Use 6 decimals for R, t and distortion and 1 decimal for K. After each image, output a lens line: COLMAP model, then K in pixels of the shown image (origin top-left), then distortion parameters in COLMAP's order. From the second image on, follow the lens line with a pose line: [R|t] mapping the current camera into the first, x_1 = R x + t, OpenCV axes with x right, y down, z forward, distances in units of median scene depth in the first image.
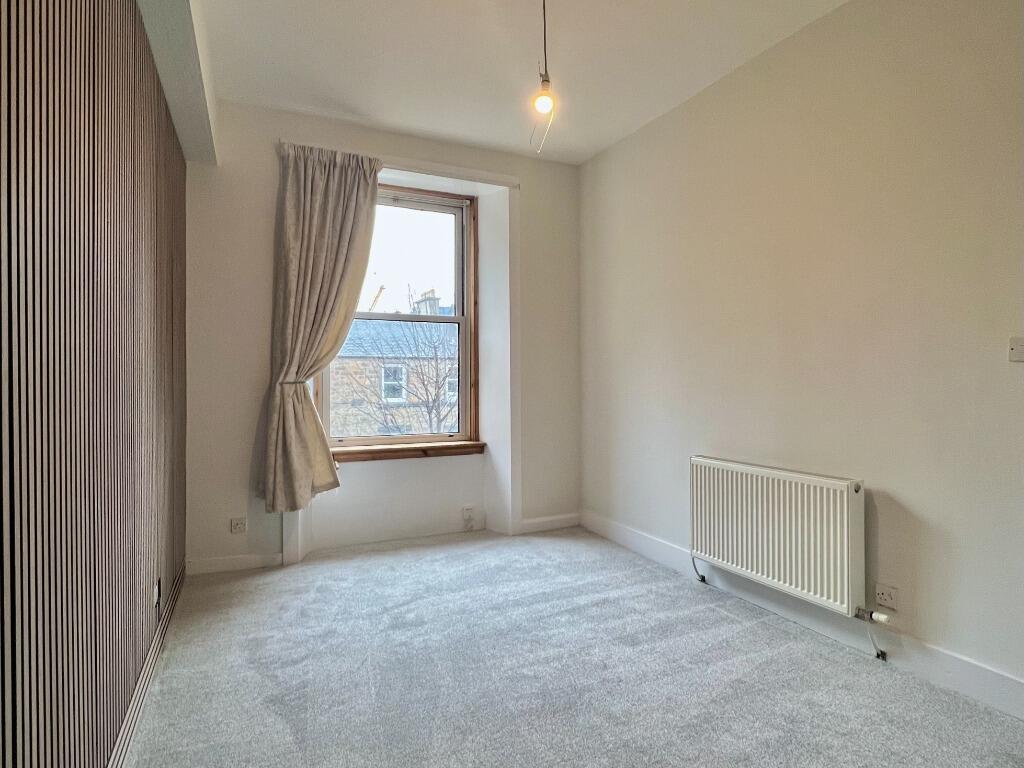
lens RADIAL K [[577.5, 0, 513.1], [0, 577.5, 379.0], [0, 0, 1]] dist [0.001898, 0.000239]
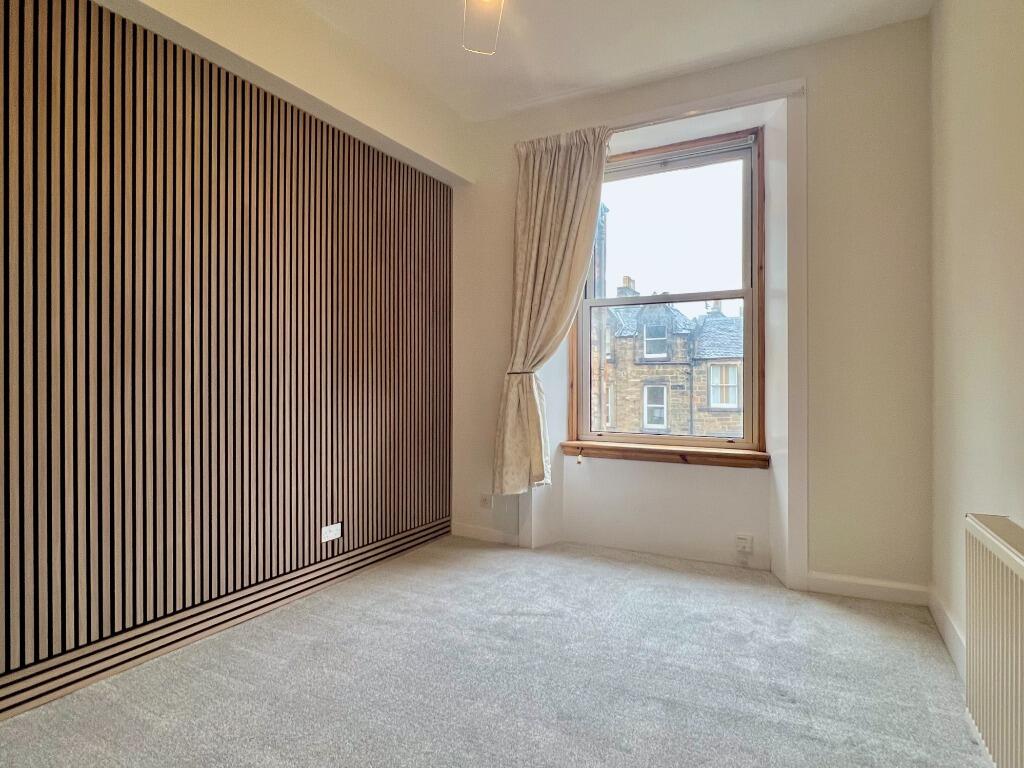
lens RADIAL K [[570.7, 0, 512.0], [0, 570.7, 384.0], [0, 0, 1]] dist [0.002408, 0.000707]
pose [[0.601546, 0.007096, -0.798807, 0.431548], [-0.003029, 0.999974, 0.006602, 0.019789], [0.798833, -0.001552, 0.601551, 0.374731]]
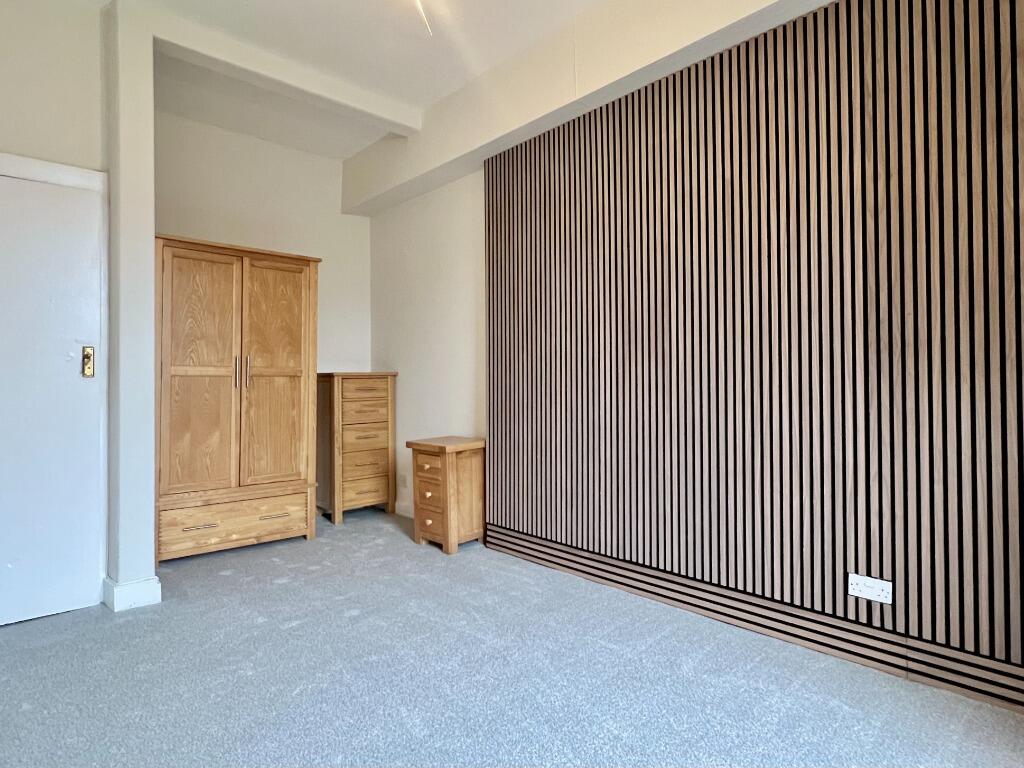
lens RADIAL K [[570.7, 0, 512.0], [0, 570.7, 384.0], [0, 0, 1]] dist [0.002408, 0.000707]
pose [[-0.948651, 0.039321, -0.313871, 0.092792], [0.036532, 0.999223, 0.014763, 0.024675], [0.314208, 0.002538, -0.949351, 1.102129]]
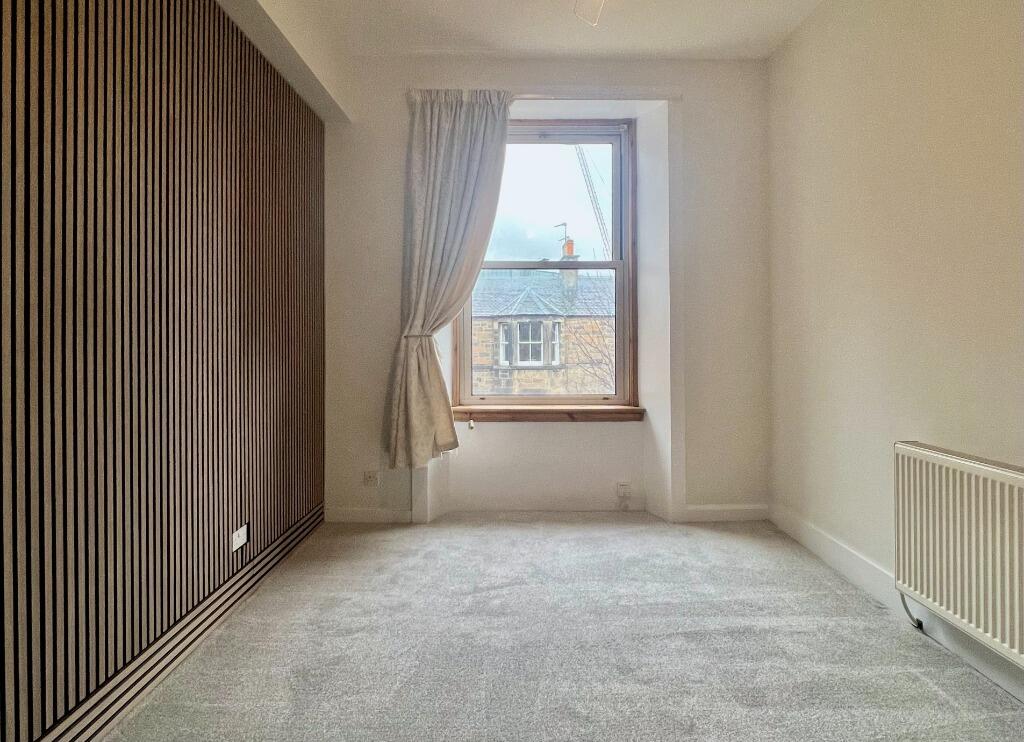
lens RADIAL K [[596.4, 0, 511.2], [0, 596.4, 339.6], [0, 0, 1]] dist [0.000627, 0.000653]
pose [[0.908017, 0.000009, -0.418933, 0.178547], [0.000029, 1.000000, 0.000085, 0.012235], [0.418933, -0.000089, 0.908017, 0.160670]]
